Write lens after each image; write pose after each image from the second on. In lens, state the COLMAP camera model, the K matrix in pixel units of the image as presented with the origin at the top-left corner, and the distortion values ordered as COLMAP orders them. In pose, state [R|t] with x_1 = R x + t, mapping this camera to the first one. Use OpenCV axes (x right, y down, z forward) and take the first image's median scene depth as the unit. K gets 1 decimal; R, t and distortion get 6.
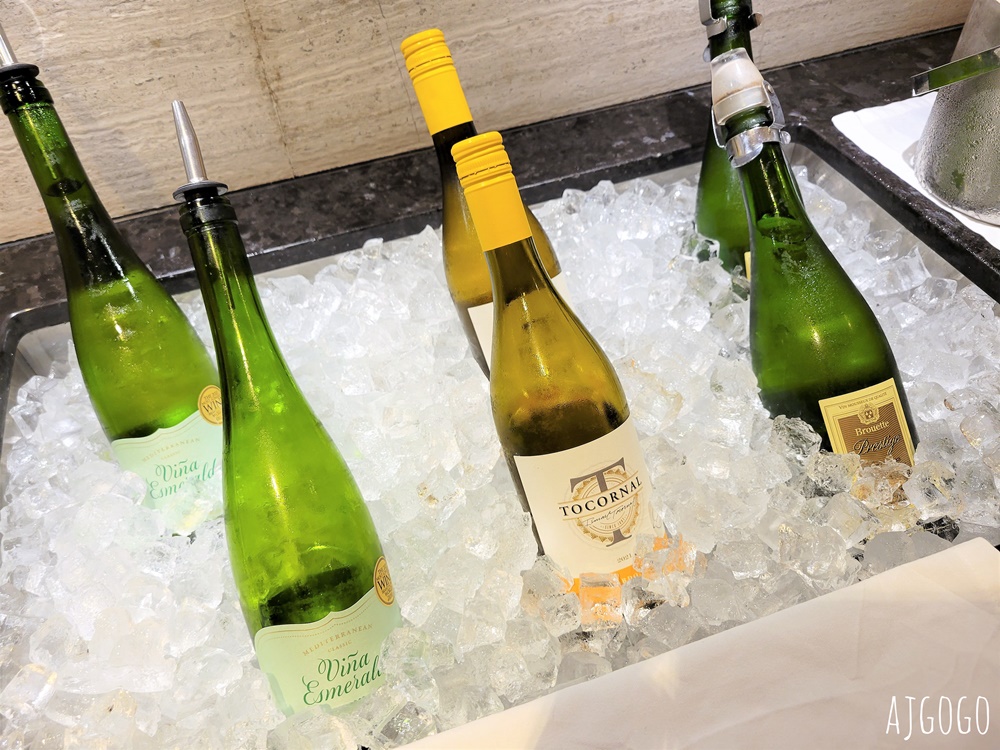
lens RADIAL K [[794.0, 0, 500.0], [0, 794.0, 375.0], [0, 0, 1]] dist [0.027991, 0.001062]
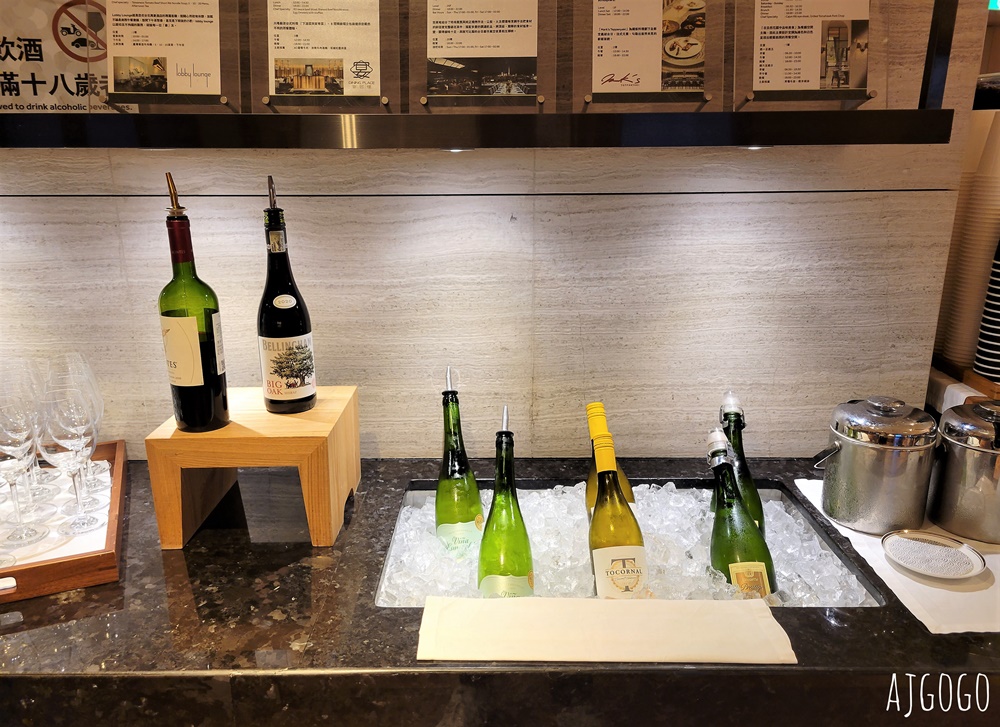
lens RADIAL K [[795.4, 0, 500.0], [0, 795.4, 363.5], [0, 0, 1]] dist [0.000585, 0.000064]
pose [[0.945418, 0.134659, -0.296735, 0.307980], [-0.267256, 0.841426, -0.469655, 0.653322], [0.186437, 0.523324, 0.831488, -1.096346]]
